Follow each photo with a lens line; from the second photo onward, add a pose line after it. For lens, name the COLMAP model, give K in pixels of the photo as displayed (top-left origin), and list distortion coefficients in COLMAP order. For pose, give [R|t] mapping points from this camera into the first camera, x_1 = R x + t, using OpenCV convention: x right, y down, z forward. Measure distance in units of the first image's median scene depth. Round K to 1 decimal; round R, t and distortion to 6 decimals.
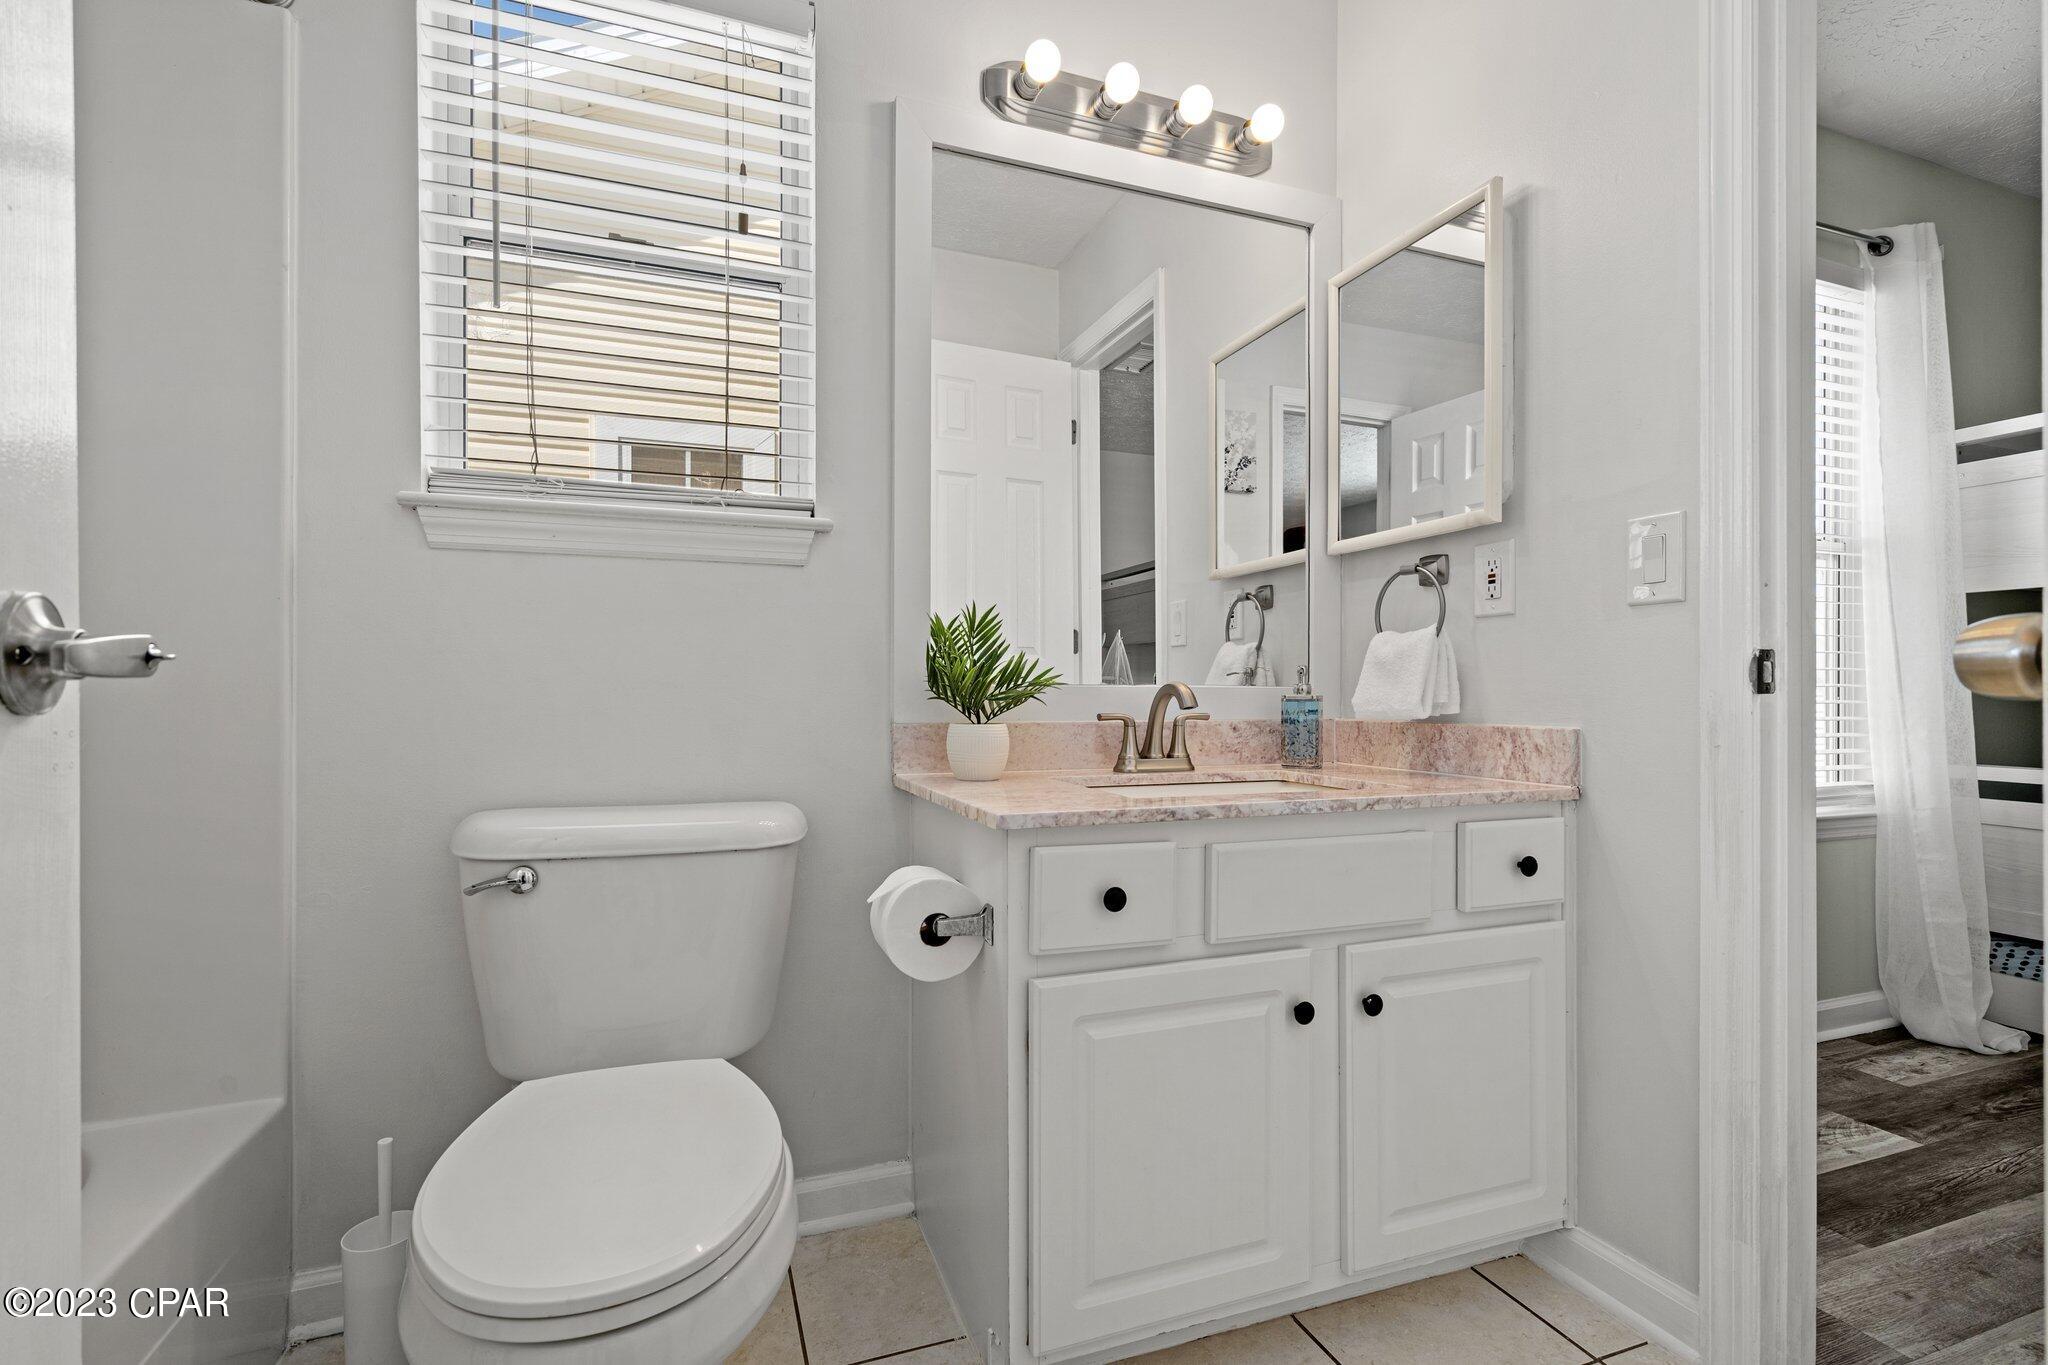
lens RADIAL K [[928.2, 0, 1030.1], [0, 928.2, 695.0], [0, 0, 1]] dist [-0.007286, 0.003031]
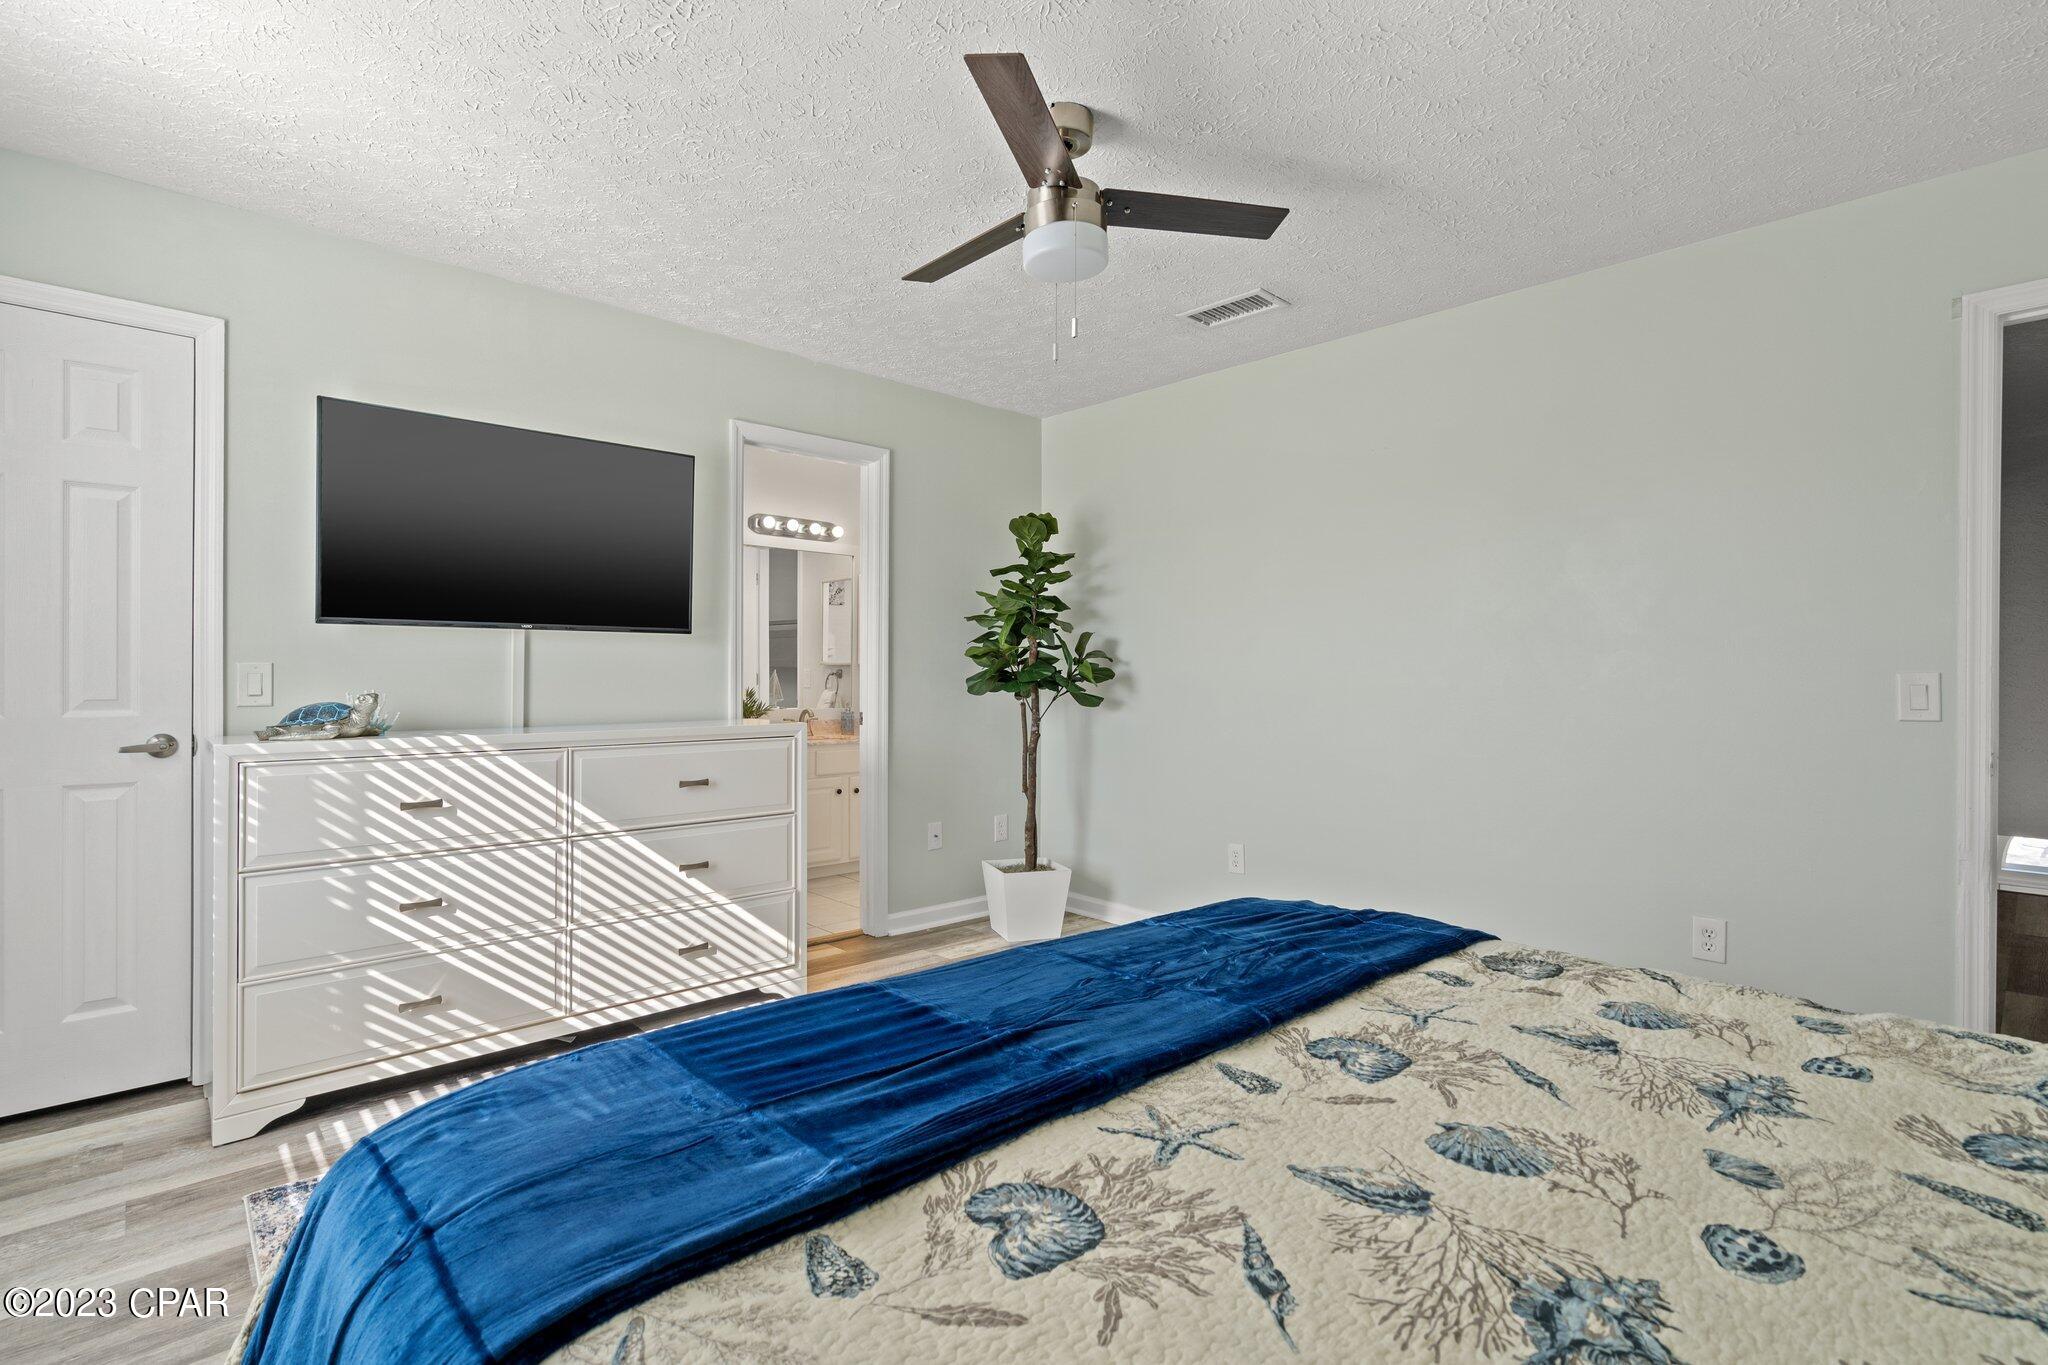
lens RADIAL K [[928.2, 0, 1024.3], [0, 928.2, 683.7], [0, 0, 1]] dist [-0.007286, 0.003031]
pose [[0.923107, 0.000666, 0.384543, -0.477084], [-0.004628, 0.999945, 0.009377, -0.164652], [-0.384516, -0.010435, 0.923059, -2.789403]]
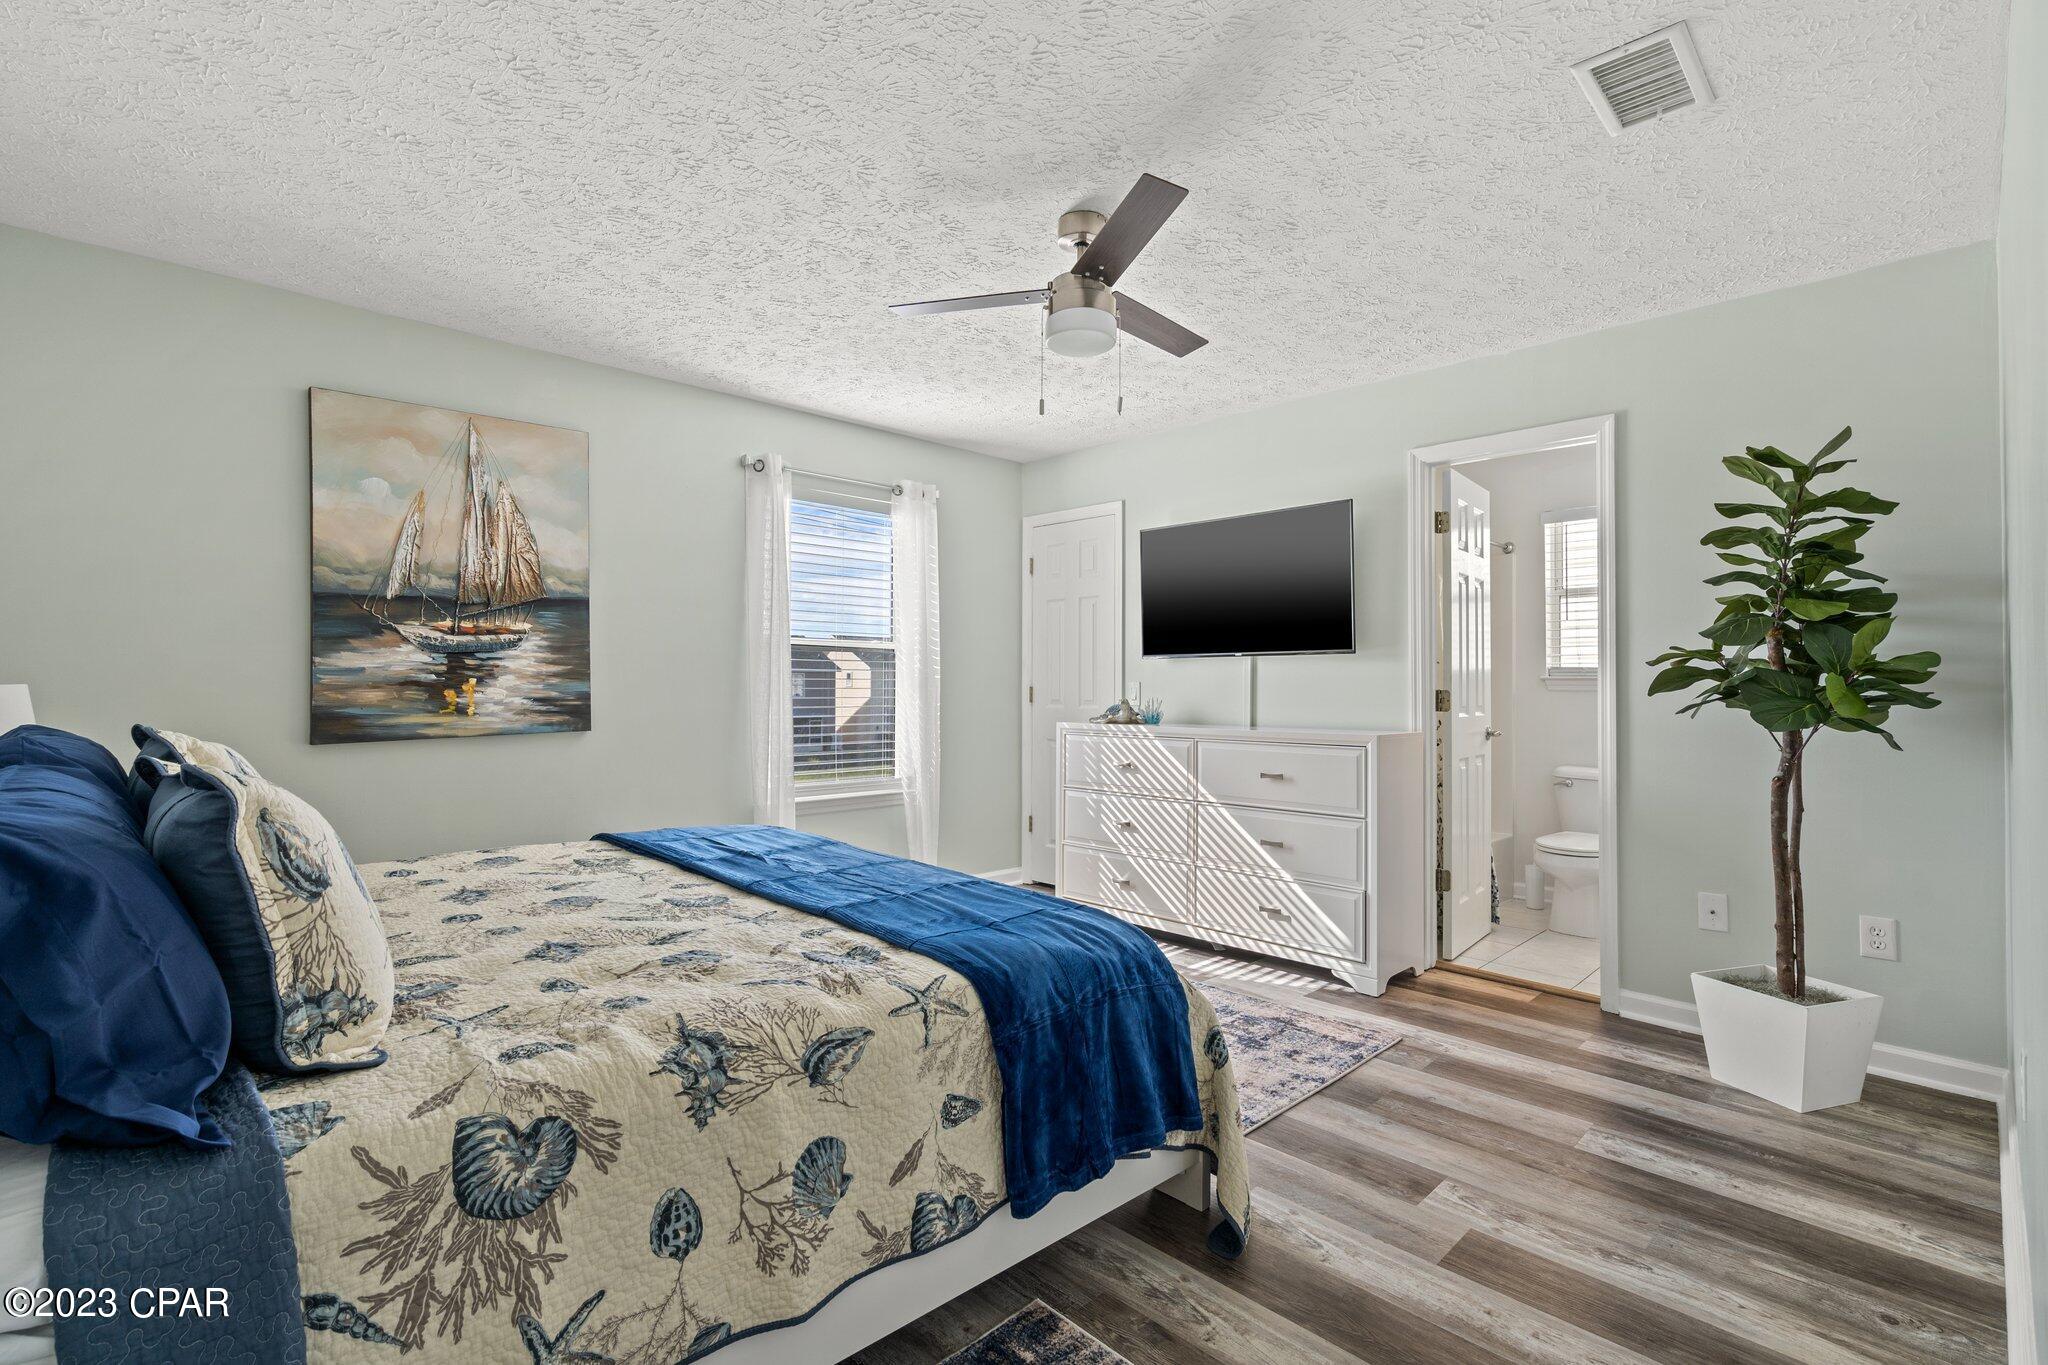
lens RADIAL K [[928.2, 0, 1033.0], [0, 928.2, 683.5], [0, 0, 1]] dist [-0.007286, 0.003031]
pose [[0.428337, -0.002240, -0.903616, 1.696591], [-0.002970, 0.999988, -0.003887, -0.164166], [0.903614, 0.004349, 0.428325, -2.284250]]
